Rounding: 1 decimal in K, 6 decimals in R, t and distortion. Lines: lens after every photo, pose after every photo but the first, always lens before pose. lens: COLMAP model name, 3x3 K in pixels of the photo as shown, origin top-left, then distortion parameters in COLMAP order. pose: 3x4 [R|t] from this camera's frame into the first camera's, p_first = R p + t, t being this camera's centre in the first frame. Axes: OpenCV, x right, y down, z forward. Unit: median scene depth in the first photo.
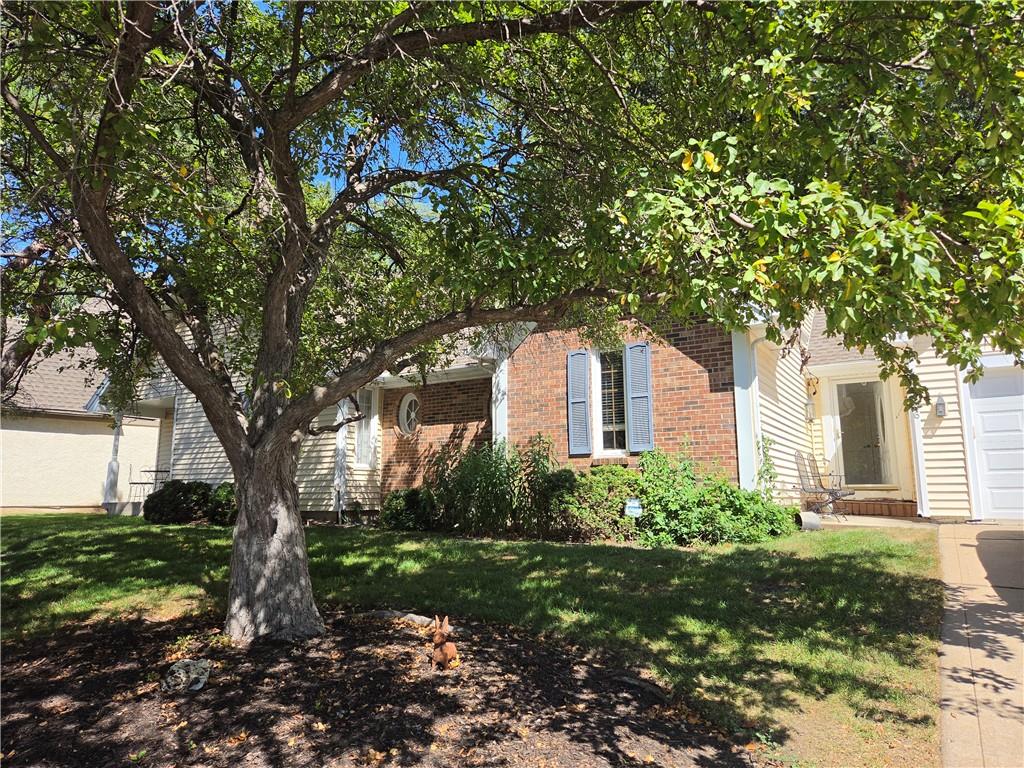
lens RADIAL K [[689.4, 0, 513.3], [0, 689.4, 385.7], [0, 0, 1]] dist [0.004685, 0.000207]
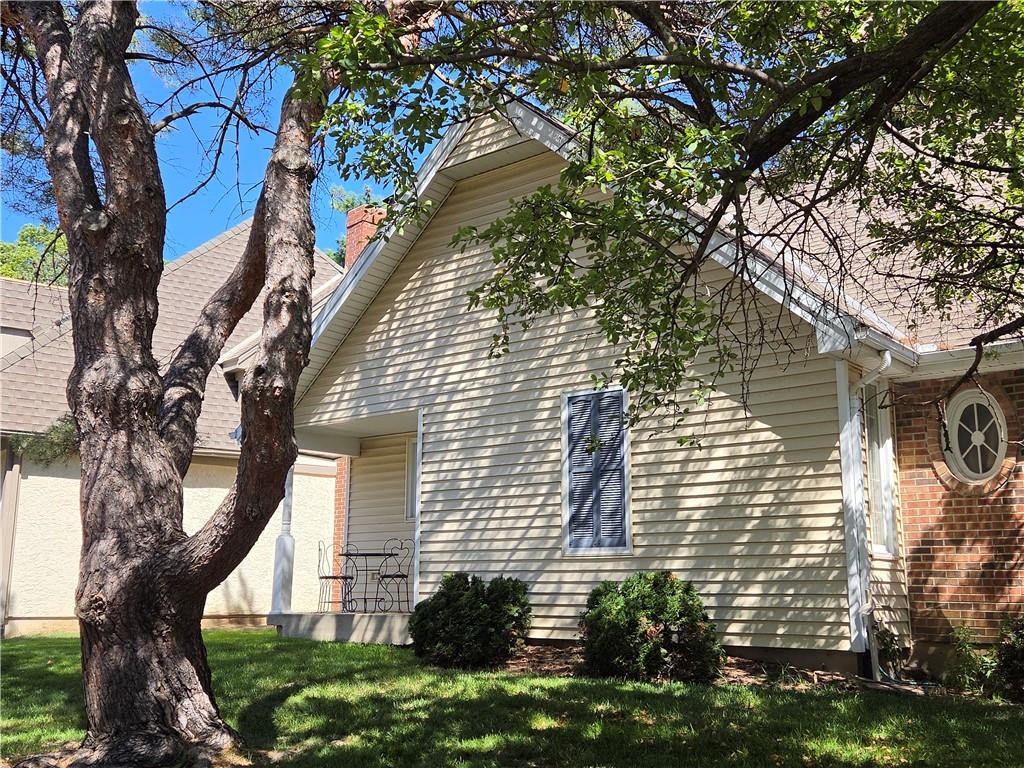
lens RADIAL K [[1042.5, 0, 511.4], [0, 1042.5, 382.9], [0, 0, 1]] dist [0.019851, 0.000000]
pose [[0.989646, -0.013619, -0.142885, -0.326607], [0.008236, 0.999236, -0.038202, 0.027523], [0.143296, 0.036629, 0.989002, 0.249491]]
